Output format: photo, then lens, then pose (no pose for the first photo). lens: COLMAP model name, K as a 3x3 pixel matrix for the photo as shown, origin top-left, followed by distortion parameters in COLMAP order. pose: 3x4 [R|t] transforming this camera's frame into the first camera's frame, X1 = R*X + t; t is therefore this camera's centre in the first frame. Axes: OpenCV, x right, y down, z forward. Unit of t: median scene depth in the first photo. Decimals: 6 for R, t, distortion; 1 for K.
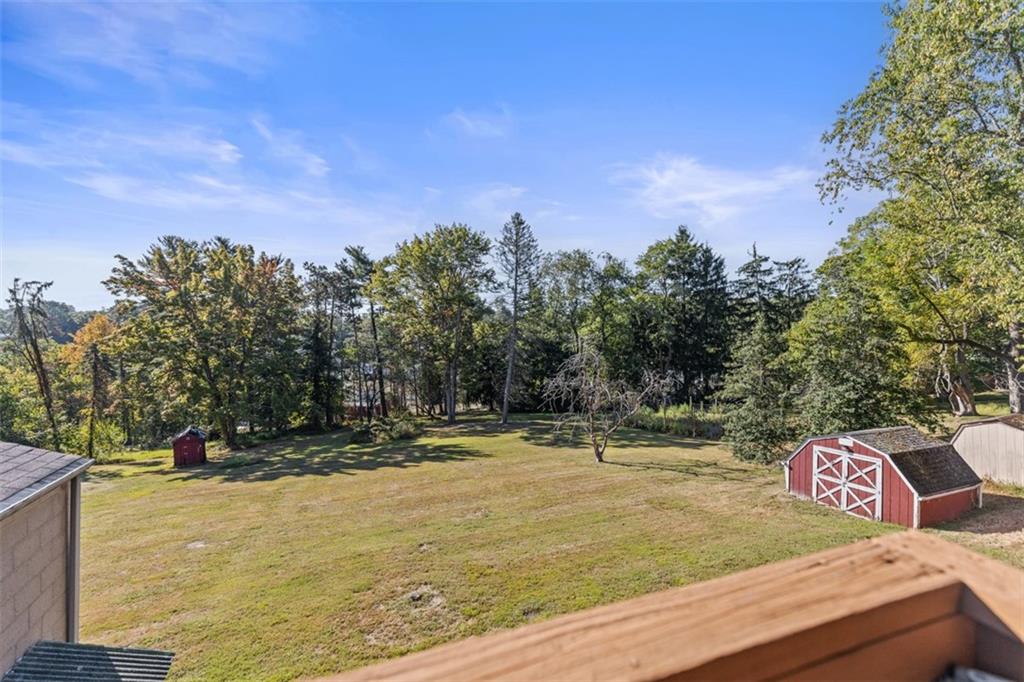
lens RADIAL K [[459.2, 0, 516.4], [0, 459.2, 340.0], [0, 0, 1]] dist [0.001748, 0.000073]
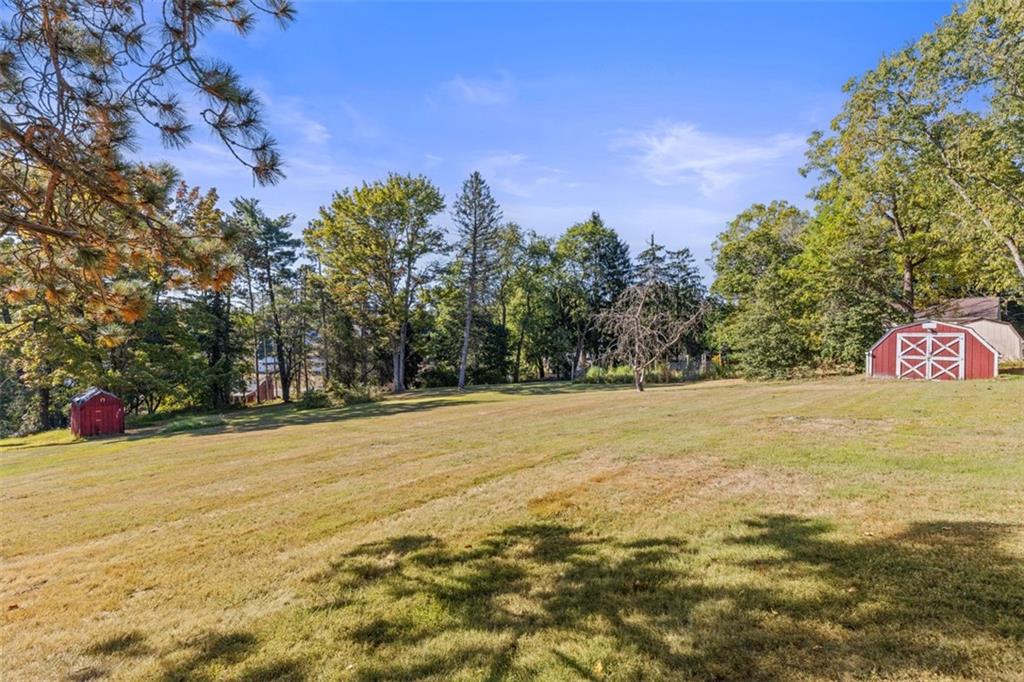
lens RADIAL K [[459.2, 0, 510.4], [0, 459.2, 337.9], [0, 0, 1]] dist [0.001748, 0.000073]
pose [[0.940107, 0.012555, 0.340648, -0.257990], [-0.007554, 0.999843, -0.016005, 0.090584], [-0.340796, 0.012473, 0.940055, 0.062530]]
